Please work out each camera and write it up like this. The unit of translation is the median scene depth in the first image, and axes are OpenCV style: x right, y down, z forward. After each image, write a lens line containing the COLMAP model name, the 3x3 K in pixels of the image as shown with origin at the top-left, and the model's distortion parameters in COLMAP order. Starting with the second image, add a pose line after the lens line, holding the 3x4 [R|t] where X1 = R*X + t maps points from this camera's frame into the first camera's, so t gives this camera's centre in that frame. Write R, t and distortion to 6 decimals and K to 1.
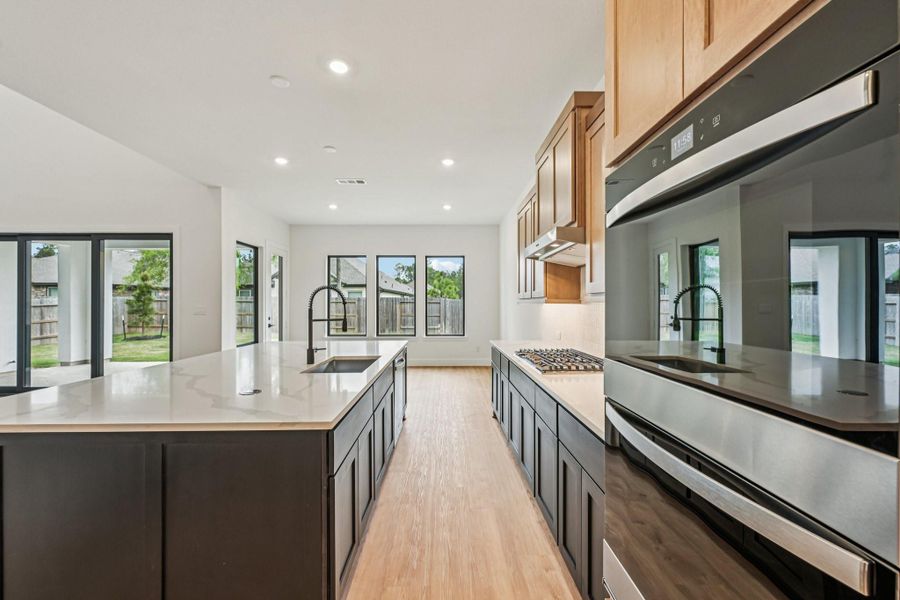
lens RADIAL K [[362.4, 0, 451.1], [0, 362.4, 305.0], [0, 0, 1]] dist [0.000263, -0.000038]
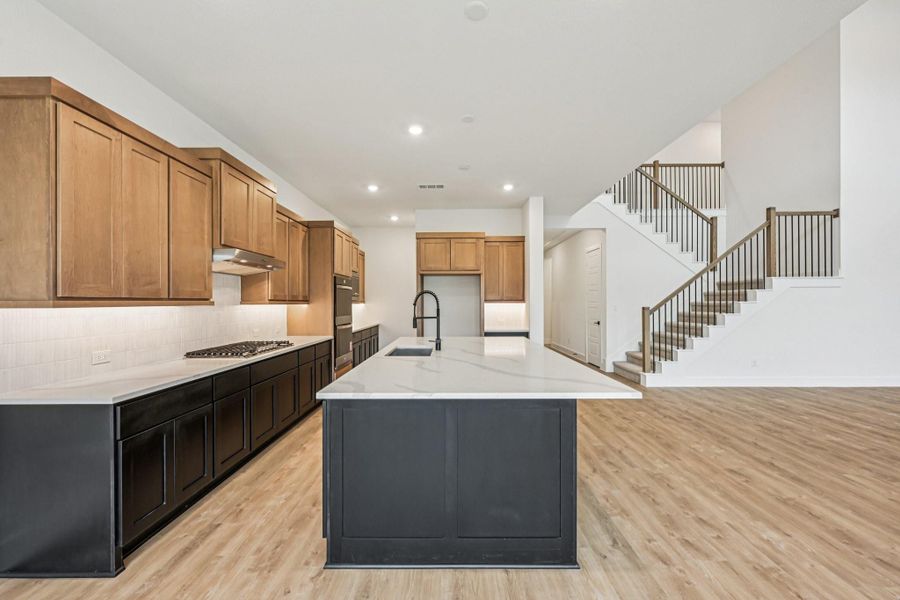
lens RADIAL K [[356.8, 0, 450.5], [0, 356.8, 301.9], [0, 0, 1]] dist [0.000435, -0.000288]
pose [[-0.999680, 0.003488, 0.025063, -0.311159], [0.003489, 0.999994, -0.000003, -0.008901], [-0.025063, 0.000085, -0.999686, 1.539350]]
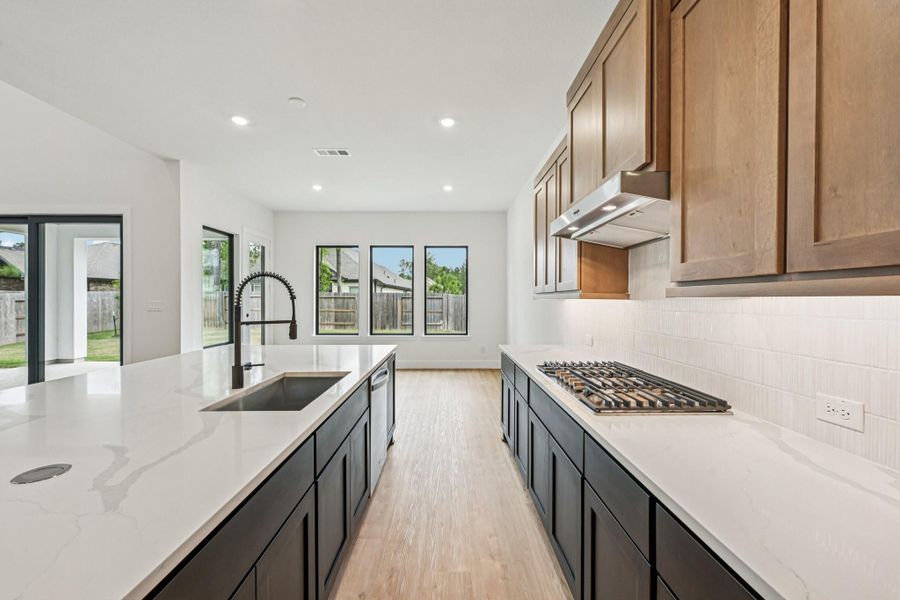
lens RADIAL K [[356.8, 0, 450.5], [0, 356.8, 301.9], [0, 0, 1]] dist [0.000435, -0.000288]
pose [[0.999931, 0.002353, -0.011486, 0.008888], [-0.002311, 0.999991, 0.003666, -0.000126], [0.011495, -0.003639, 0.999927, 0.229846]]
